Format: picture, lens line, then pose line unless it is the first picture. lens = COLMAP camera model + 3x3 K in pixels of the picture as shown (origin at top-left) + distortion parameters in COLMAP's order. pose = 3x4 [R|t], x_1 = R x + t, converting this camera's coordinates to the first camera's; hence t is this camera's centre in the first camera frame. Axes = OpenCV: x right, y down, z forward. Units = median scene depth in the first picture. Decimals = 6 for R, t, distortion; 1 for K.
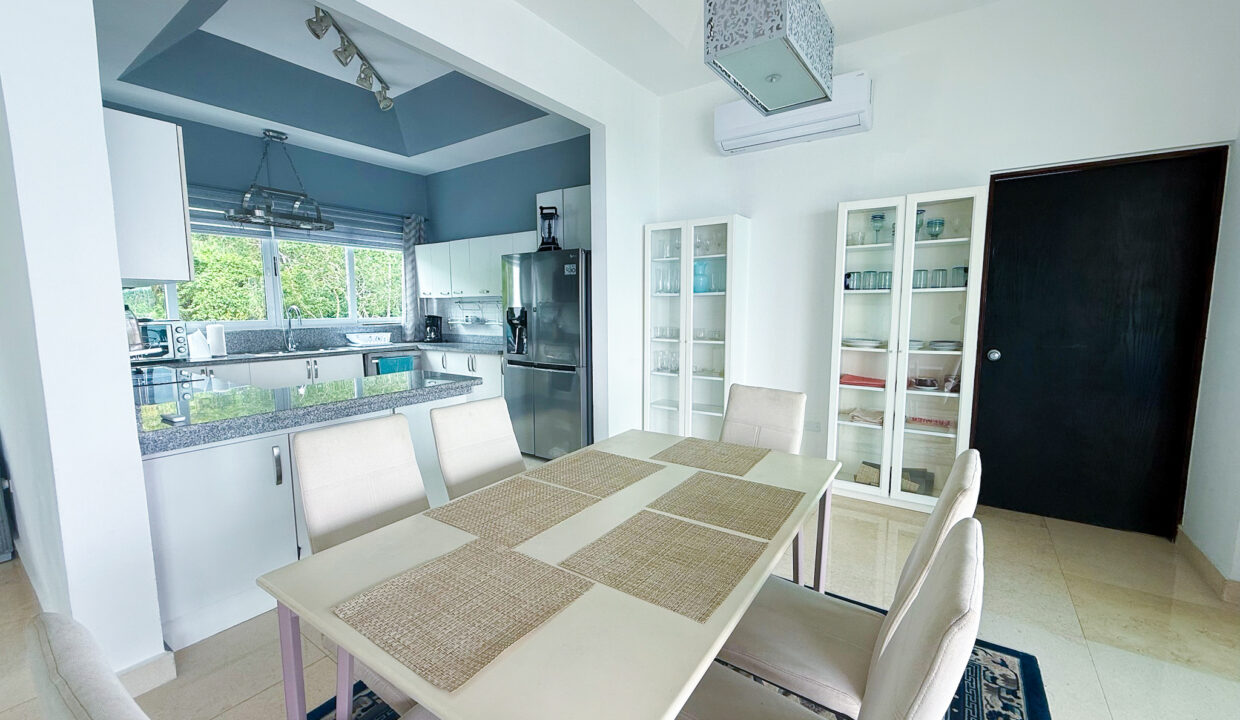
lens RADIAL K [[493.4, 0, 619.9], [0, 493.4, 358.4], [0, 0, 1]] dist [0.002533, 0.000221]
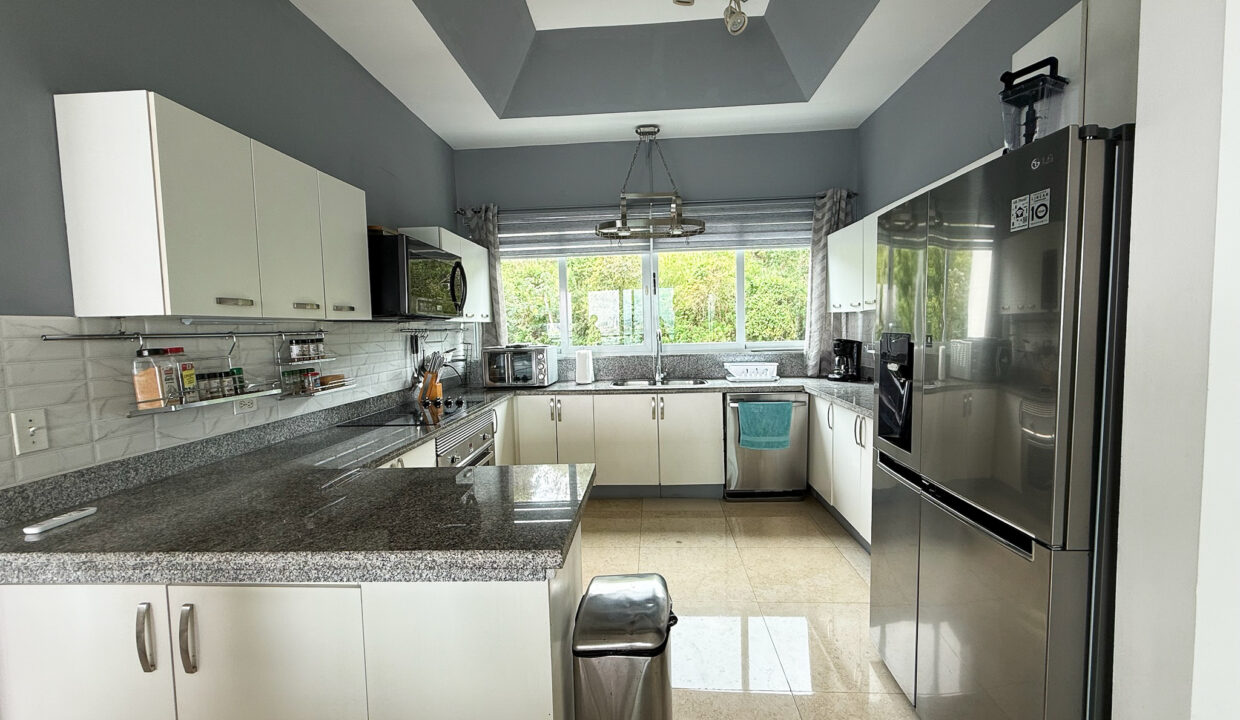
lens RADIAL K [[493.4, 0, 619.9], [0, 493.4, 358.4], [0, 0, 1]] dist [0.002533, 0.000221]
pose [[0.523219, 0.045426, -0.850987, 0.019536], [-0.066288, 0.997722, 0.012503, -0.052654], [0.849616, 0.049869, 0.525038, 0.429244]]
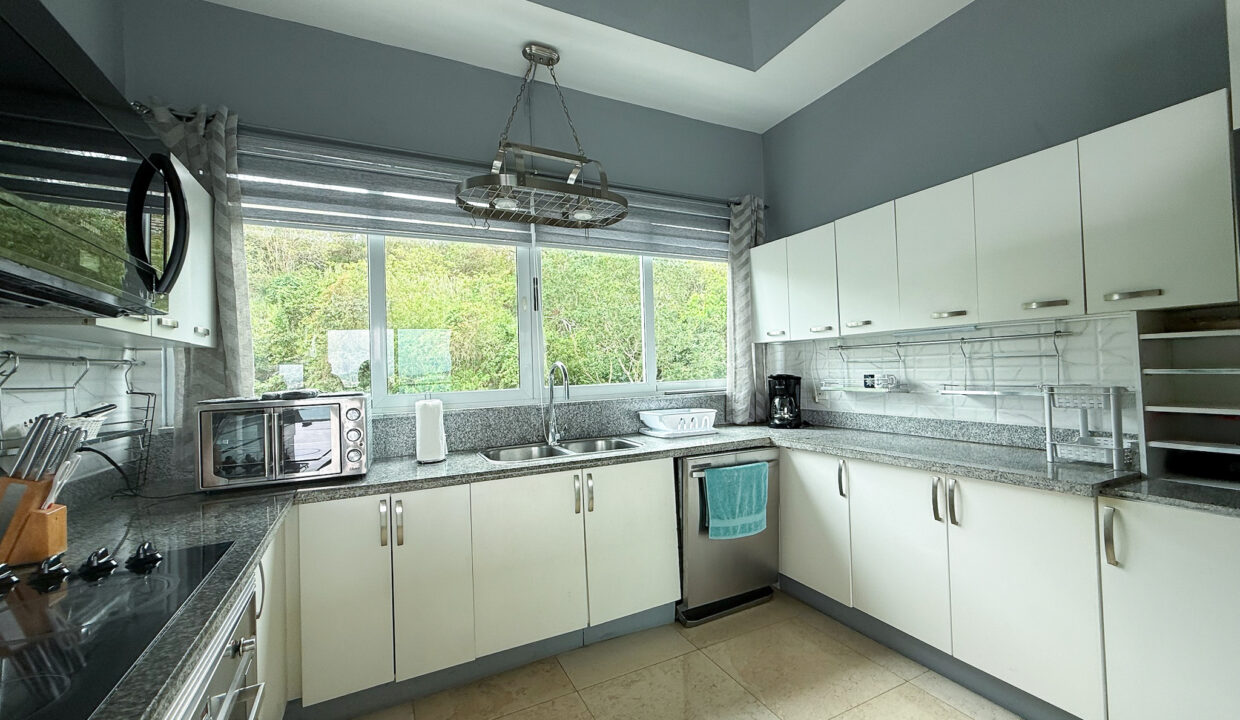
lens RADIAL K [[493.4, 0, 619.9], [0, 493.4, 358.4], [0, 0, 1]] dist [0.002533, 0.000221]
pose [[0.879519, -0.034597, -0.474605, -0.298463], [-0.022347, 0.993250, -0.113816, -0.043355], [0.475339, 0.110710, 0.872809, 0.483729]]
